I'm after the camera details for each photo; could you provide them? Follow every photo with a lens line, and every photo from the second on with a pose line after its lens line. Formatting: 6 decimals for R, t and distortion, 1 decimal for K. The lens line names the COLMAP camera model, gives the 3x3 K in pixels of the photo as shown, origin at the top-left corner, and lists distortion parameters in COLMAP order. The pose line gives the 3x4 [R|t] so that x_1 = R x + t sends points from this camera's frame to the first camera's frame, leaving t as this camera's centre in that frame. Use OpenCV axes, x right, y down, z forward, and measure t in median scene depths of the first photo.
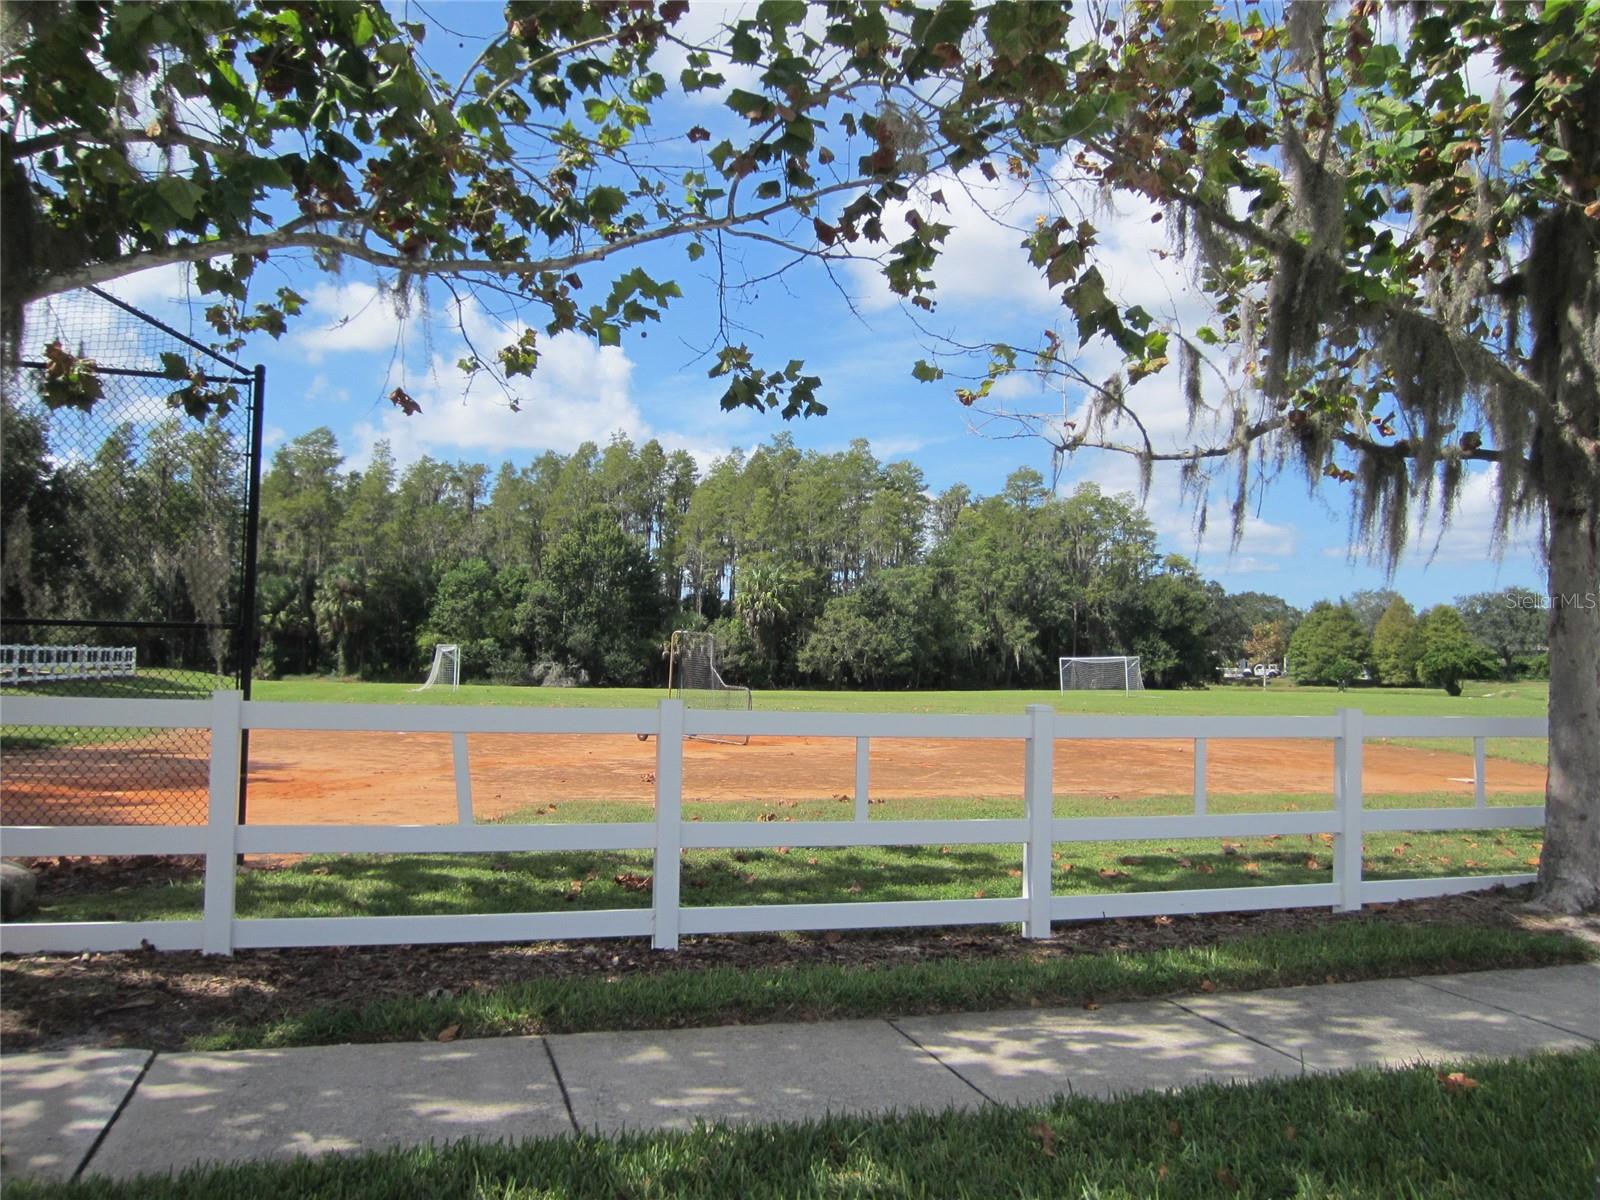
lens RADIAL K [[1290.8, 0, 800.0], [0, 1290.8, 600.0], [0, 0, 1]] dist [-0.002152, -0.001410]
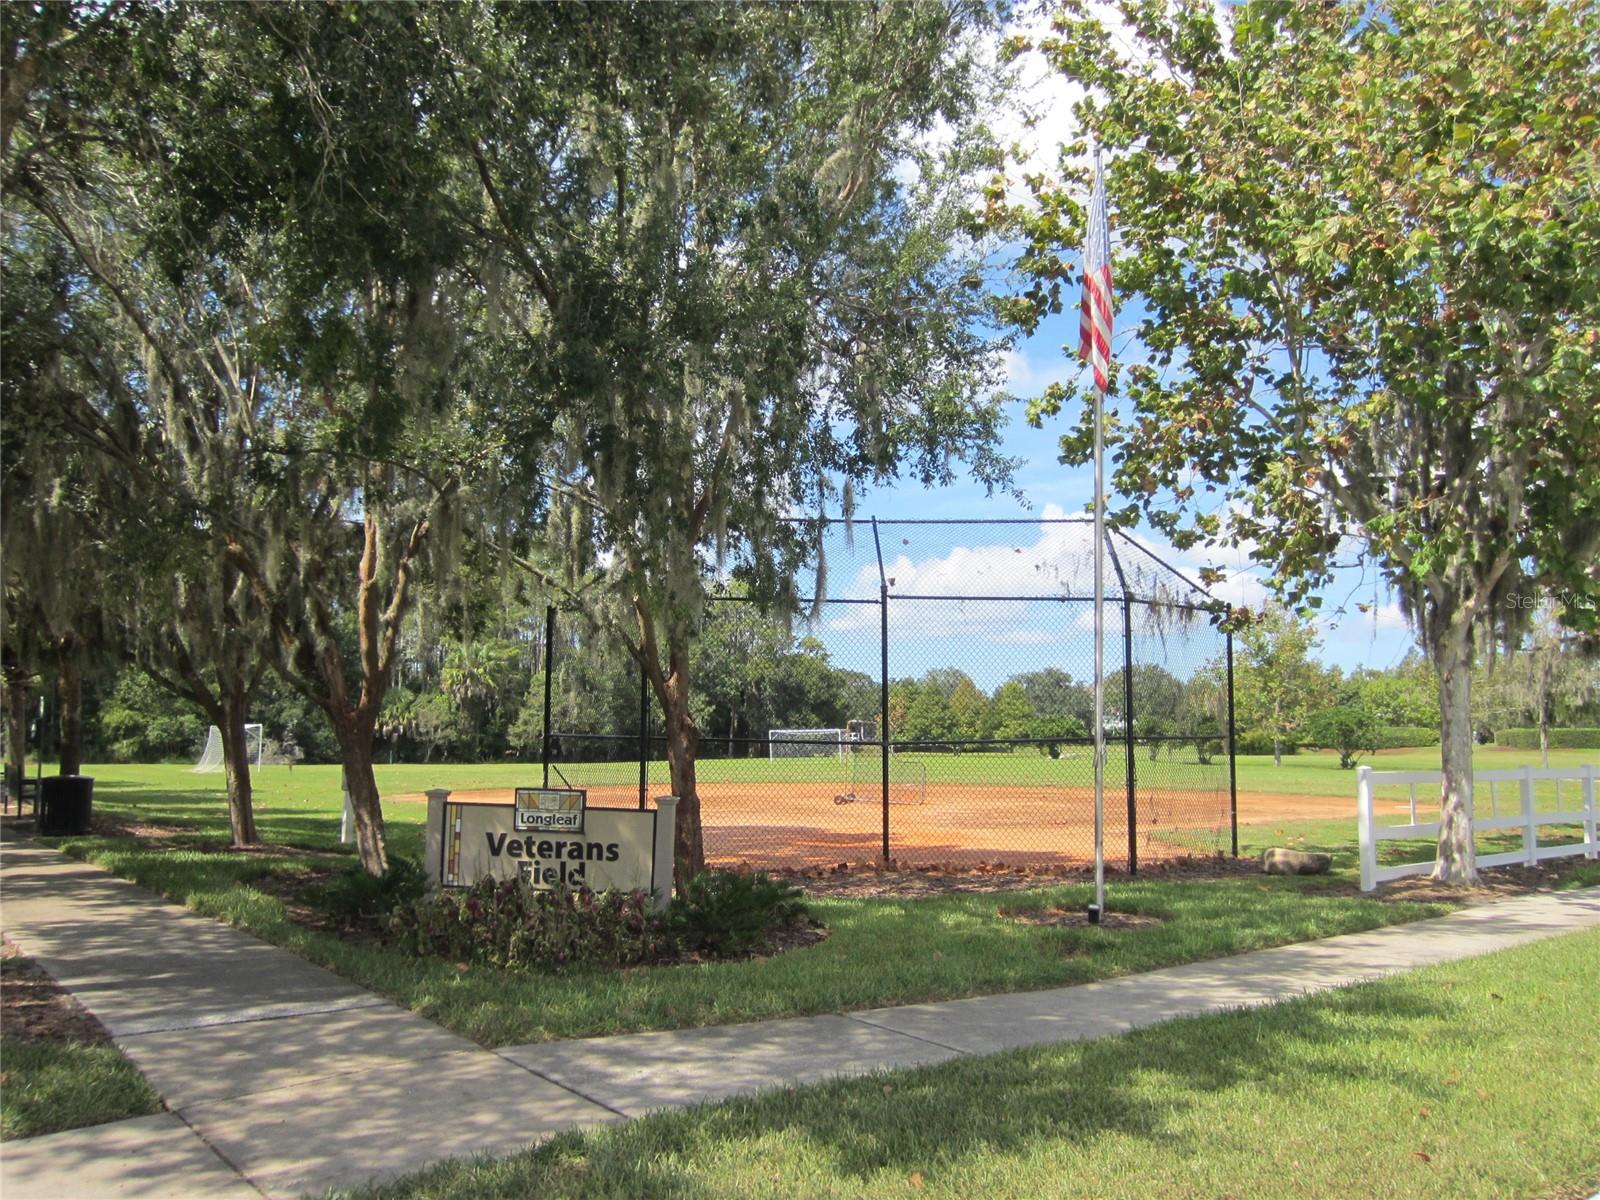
lens RADIAL K [[1290.8, 0, 800.0], [0, 1290.8, 600.0], [0, 0, 1]] dist [-0.002152, -0.001410]
pose [[0.925852, 0.028487, 0.376812, -0.180962], [-0.008369, 0.998456, -0.054918, -0.006680], [-0.377795, 0.047692, 0.924660, -0.060827]]
